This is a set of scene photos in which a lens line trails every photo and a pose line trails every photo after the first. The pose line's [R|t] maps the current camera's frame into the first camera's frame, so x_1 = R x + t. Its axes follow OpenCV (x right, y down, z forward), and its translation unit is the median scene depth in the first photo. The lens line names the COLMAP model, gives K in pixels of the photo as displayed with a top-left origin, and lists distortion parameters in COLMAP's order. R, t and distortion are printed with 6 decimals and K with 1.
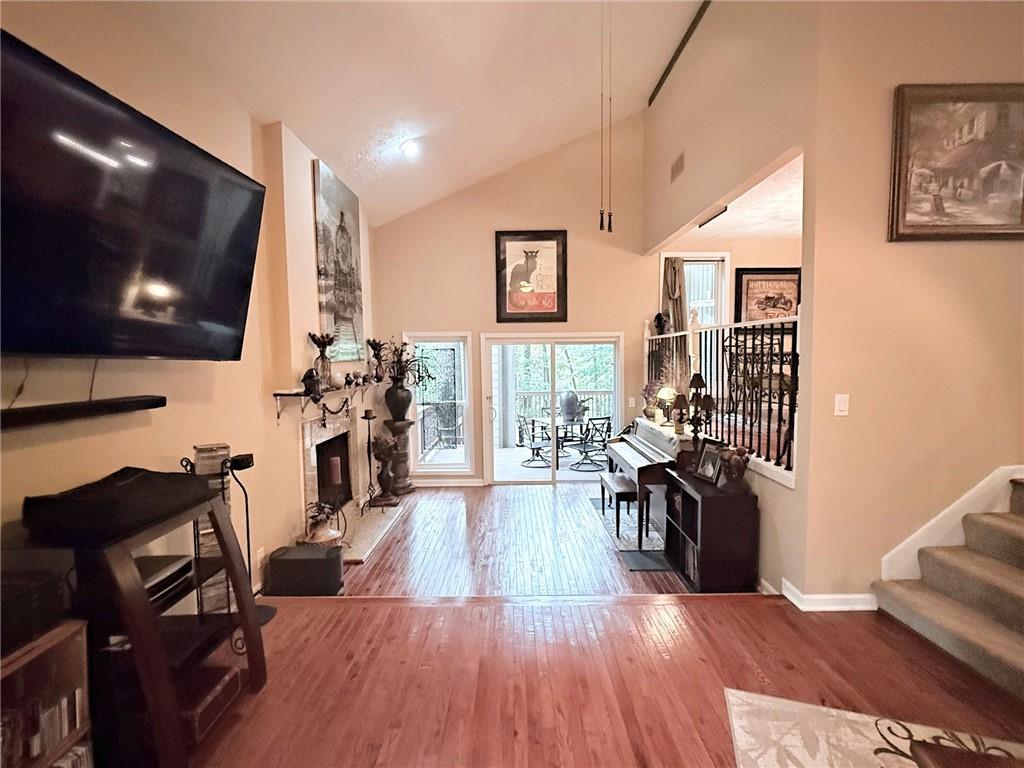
lens RADIAL K [[479.0, 0, 512.9], [0, 479.0, 381.4], [0, 0, 1]] dist [-0.001574, -0.000494]
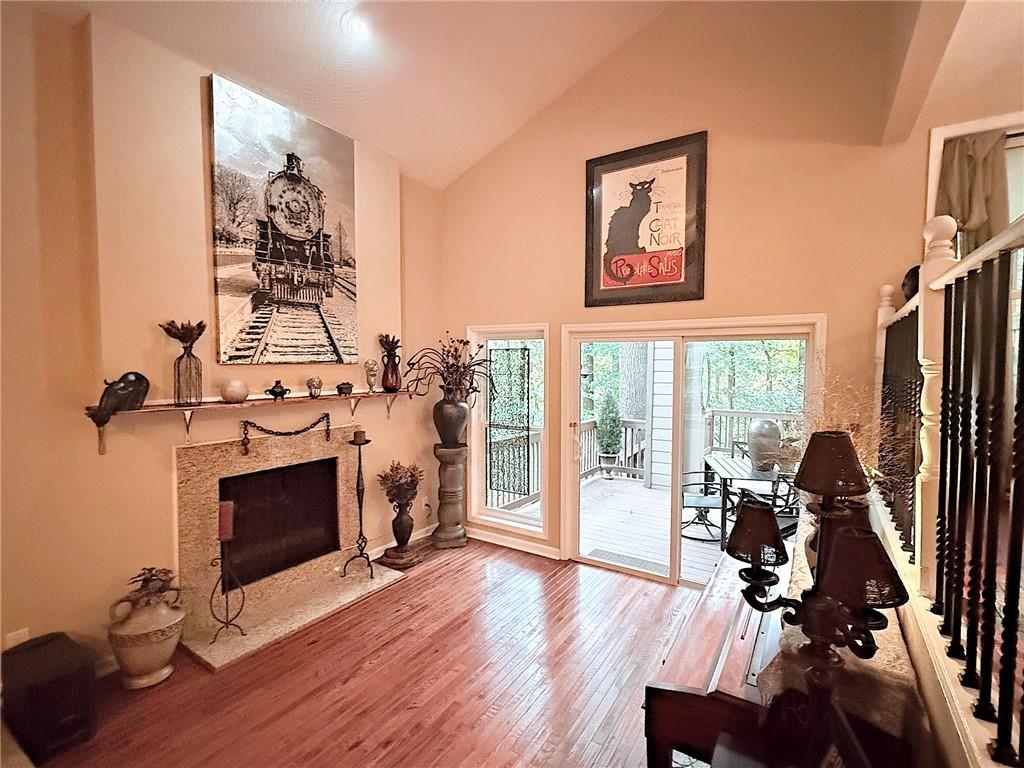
lens RADIAL K [[479.0, 0, 512.6], [0, 479.0, 386.0], [0, 0, 1]] dist [-0.001574, -0.000494]
pose [[0.840731, 0.041145, -0.539887, 0.230456], [-0.041713, 0.999067, 0.011181, -0.022425], [0.539843, 0.013120, 0.841663, 0.422884]]
